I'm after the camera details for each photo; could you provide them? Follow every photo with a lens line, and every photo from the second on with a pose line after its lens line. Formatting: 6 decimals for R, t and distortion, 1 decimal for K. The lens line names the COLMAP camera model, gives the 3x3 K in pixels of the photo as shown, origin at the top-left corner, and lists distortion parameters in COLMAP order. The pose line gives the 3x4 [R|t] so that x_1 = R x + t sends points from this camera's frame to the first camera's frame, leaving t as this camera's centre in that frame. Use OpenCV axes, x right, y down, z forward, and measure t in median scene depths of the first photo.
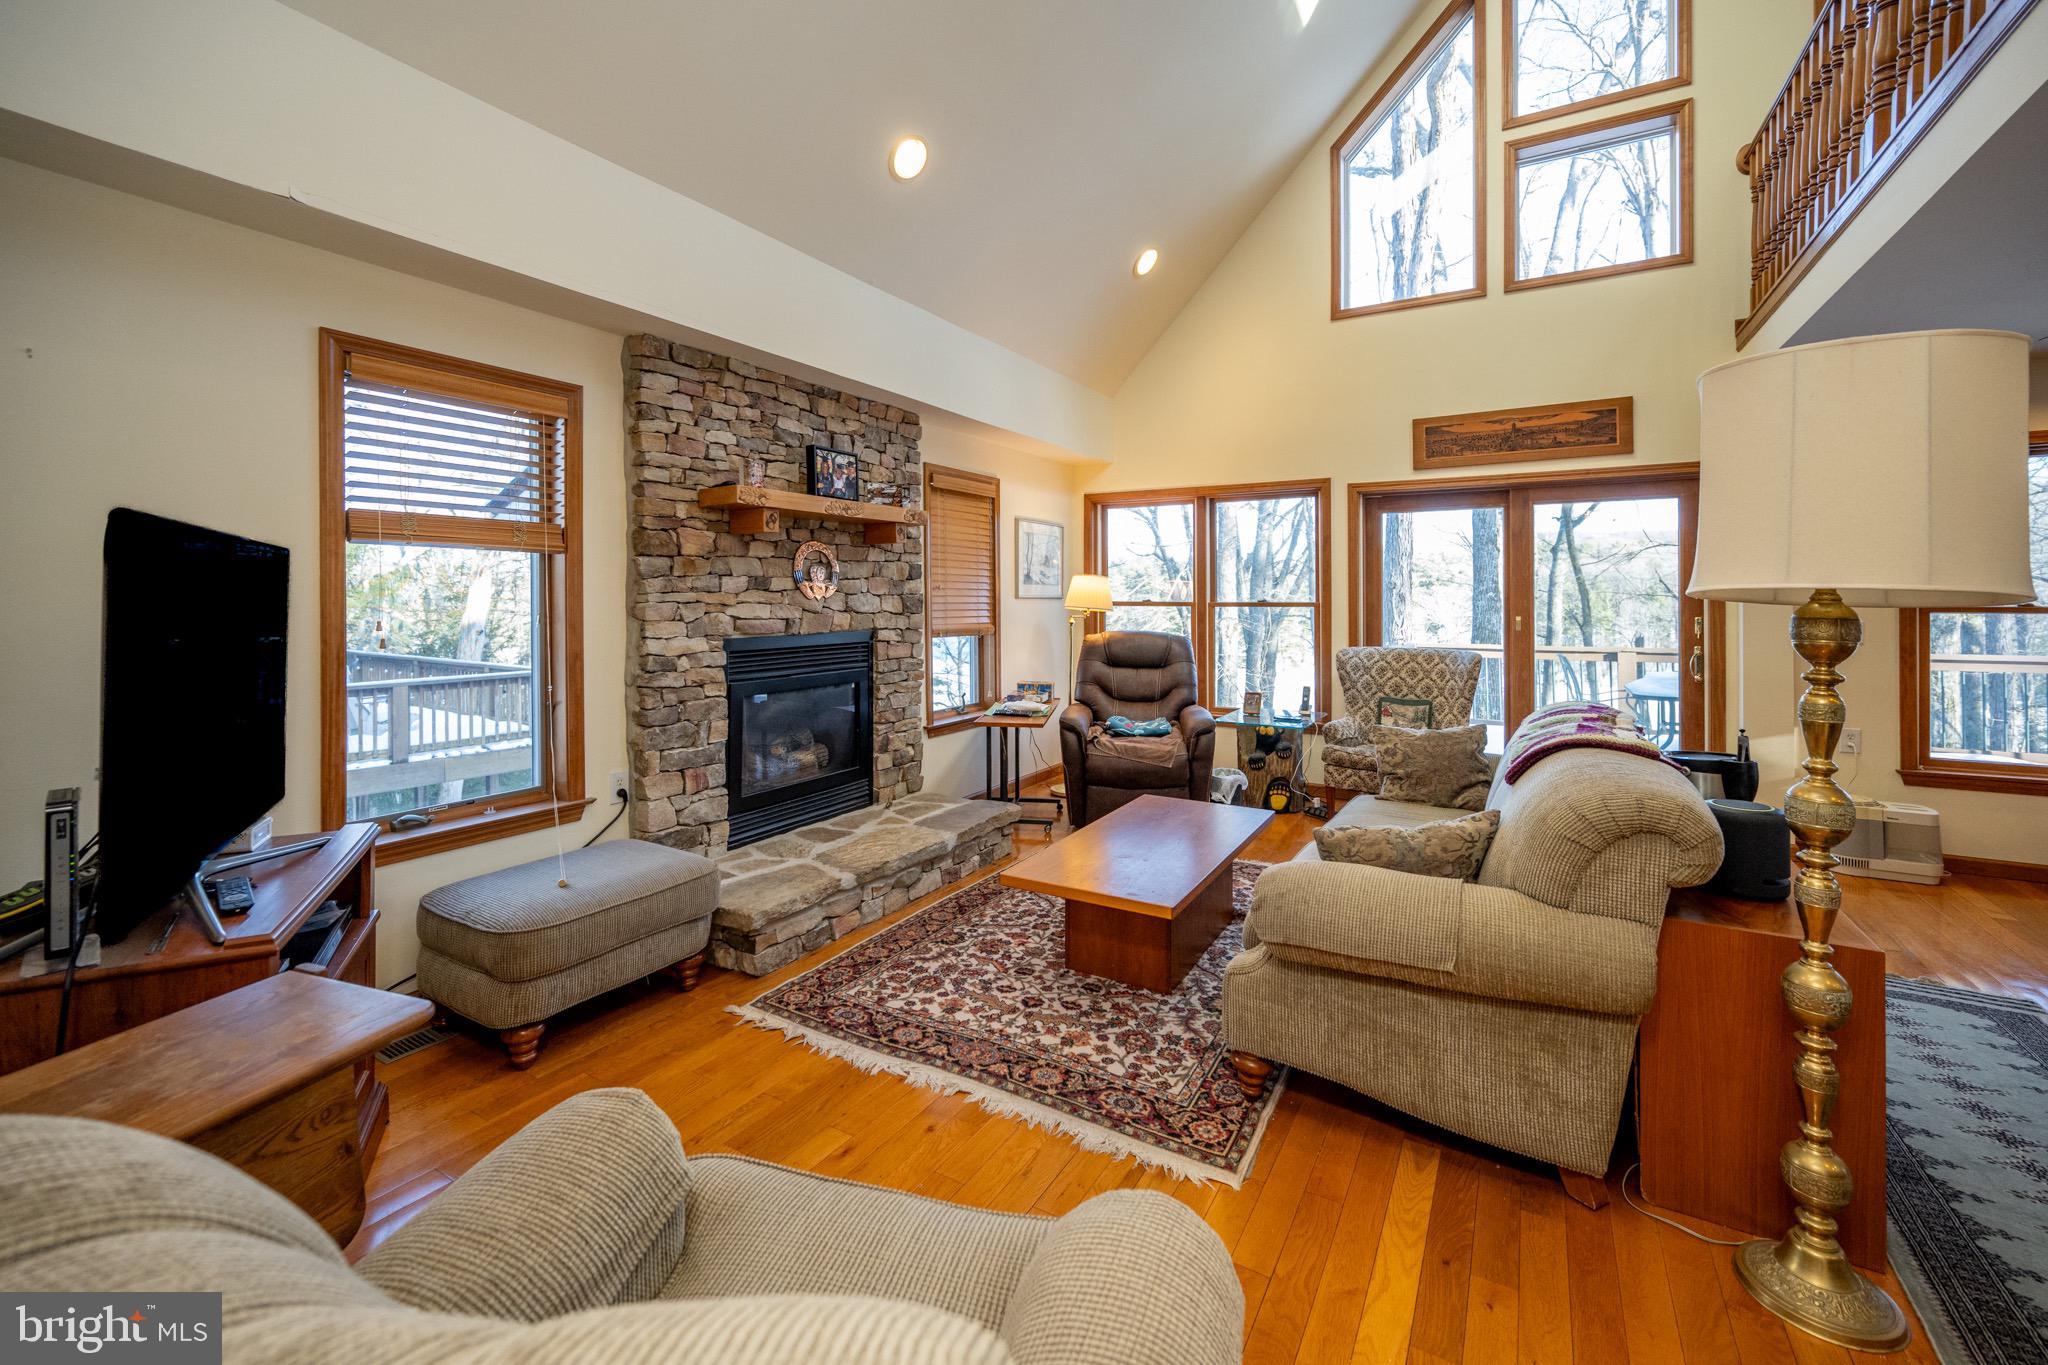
lens RADIAL K [[840.8, 0, 1030.1], [0, 840.8, 596.1], [0, 0, 1]] dist [0.000772, -0.000151]
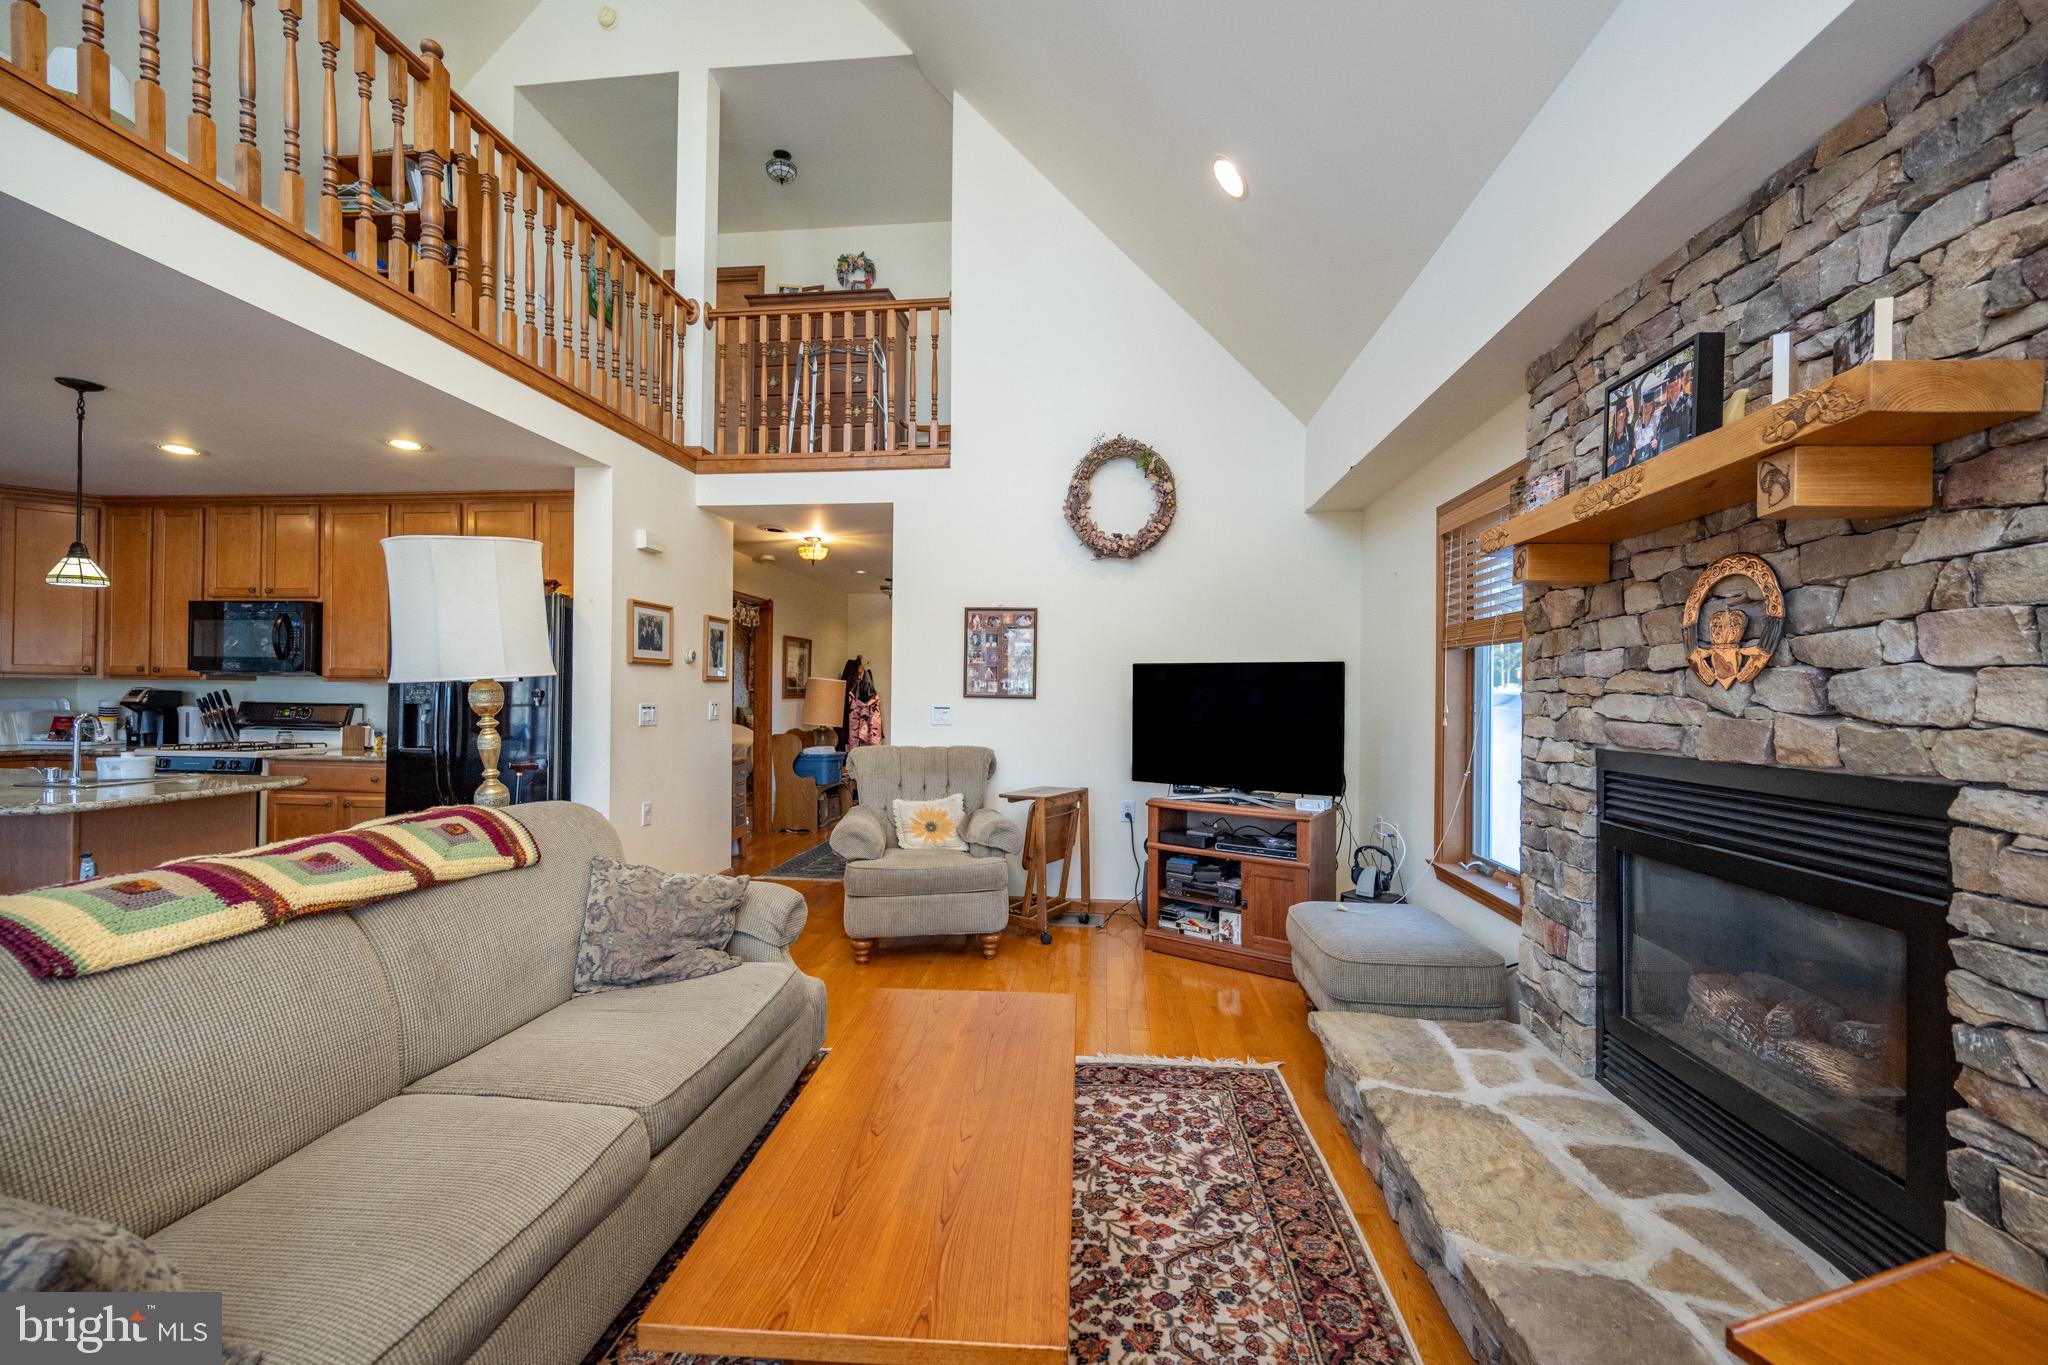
lens RADIAL K [[828.1, 0, 1026.8], [0, 828.1, 693.7], [0, 0, 1]] dist [0.002835, 0.000324]
pose [[-0.906297, -0.008266, -0.422562, 0.299145], [-0.008043, 0.999965, -0.002311, 0.013596], [0.422566, 0.001304, -0.906331, 1.382352]]
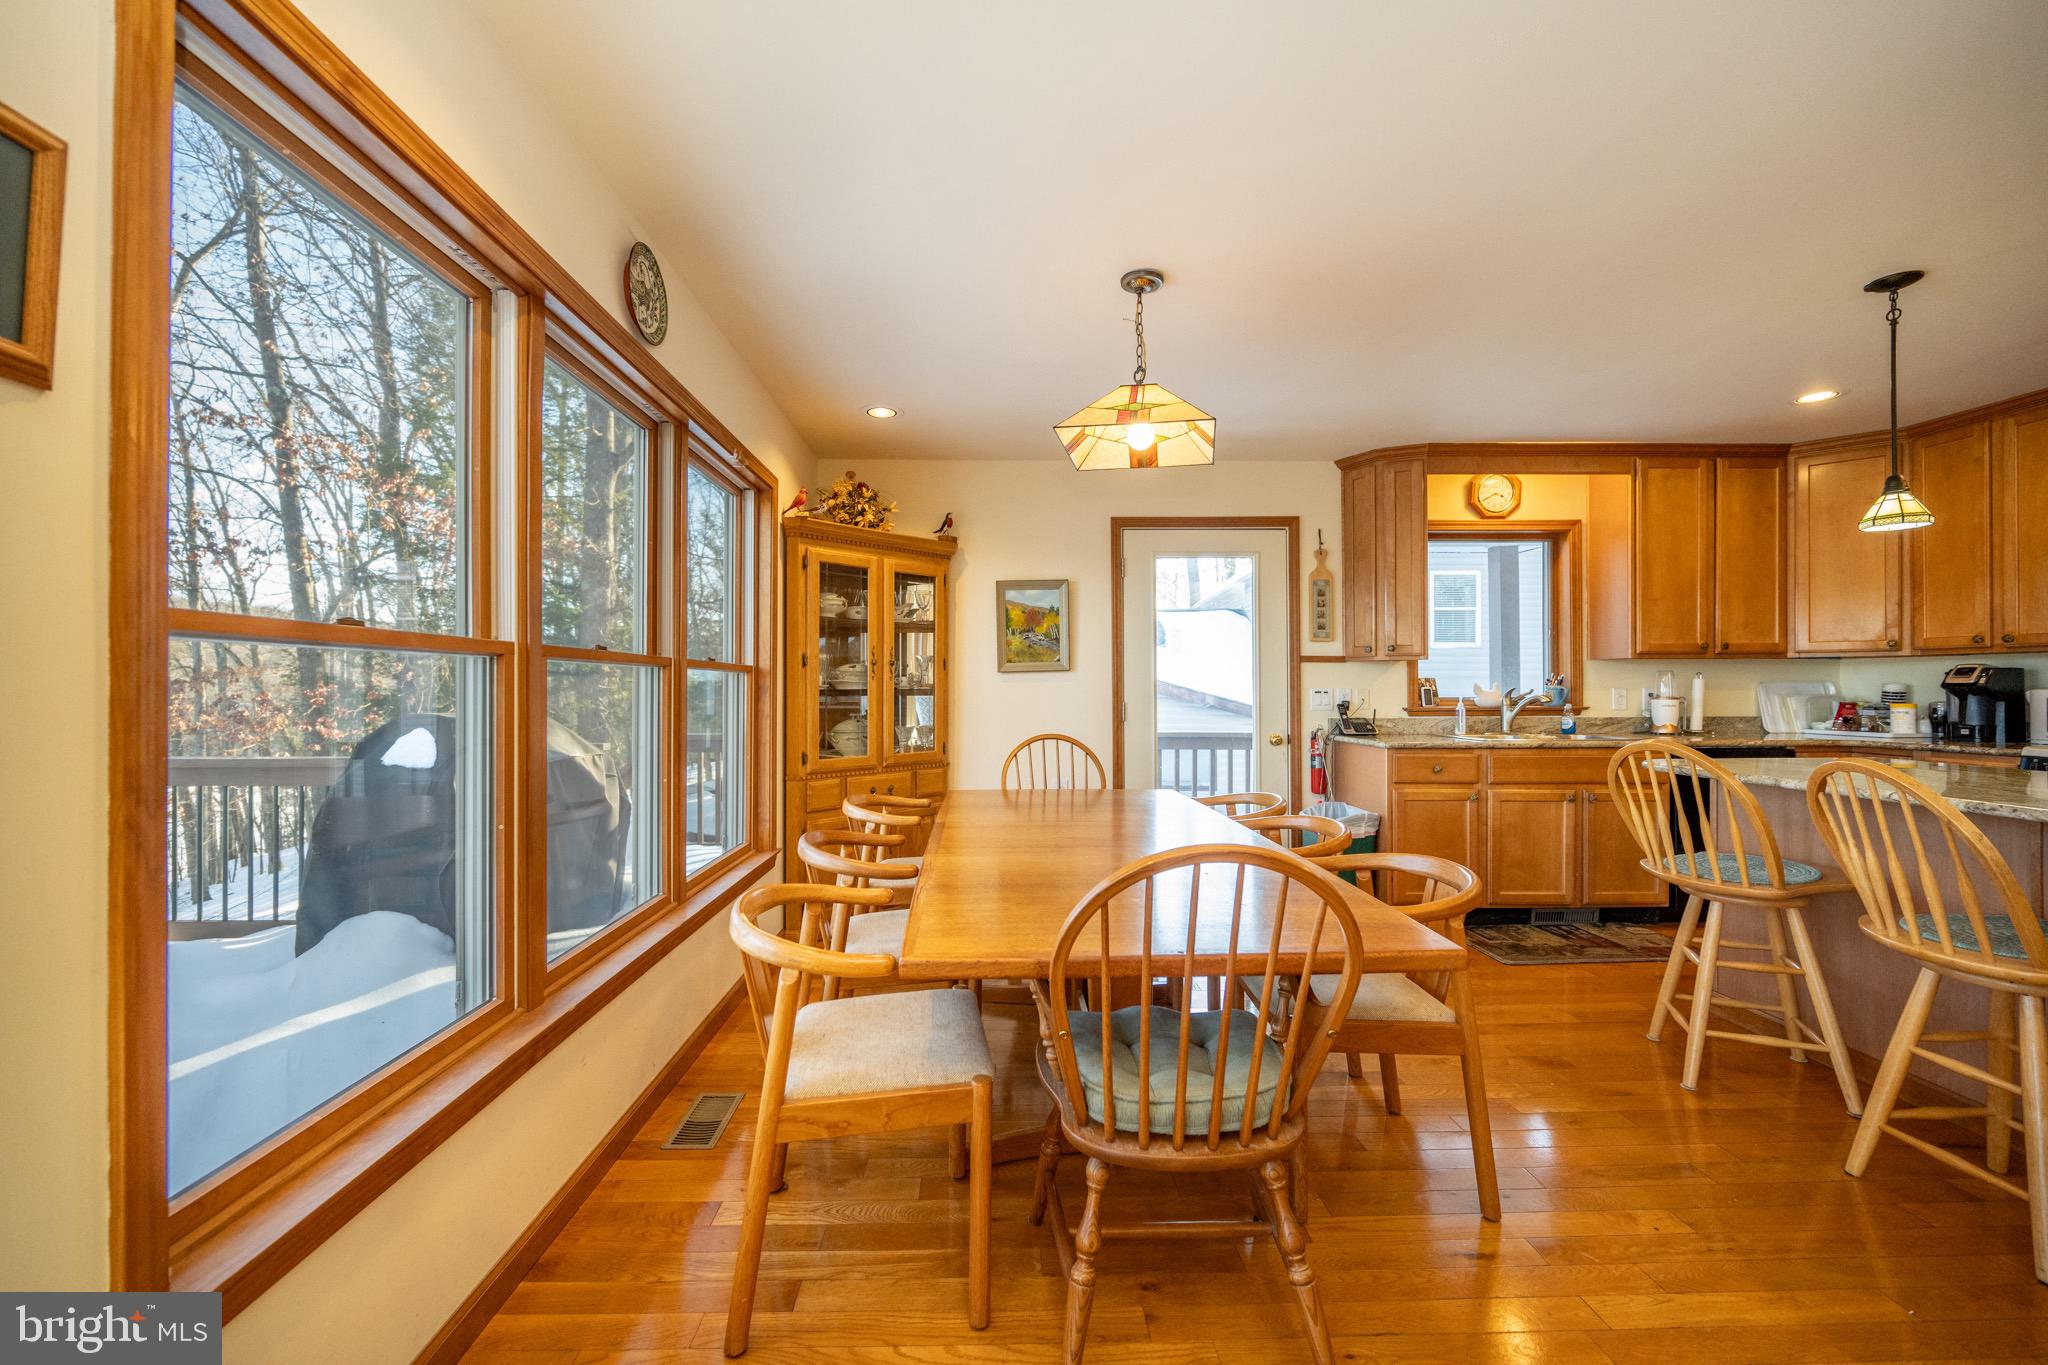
lens RADIAL K [[776.0, 0, 1058.3], [0, 776.0, 679.8], [0, 0, 1]] dist [-0.000373, -0.000344]
pose [[-0.528190, 0.010164, 0.849066, 0.851026], [0.001905, 0.999940, -0.010785, 0.040899], [-0.849124, -0.004079, -0.528177, 0.987034]]
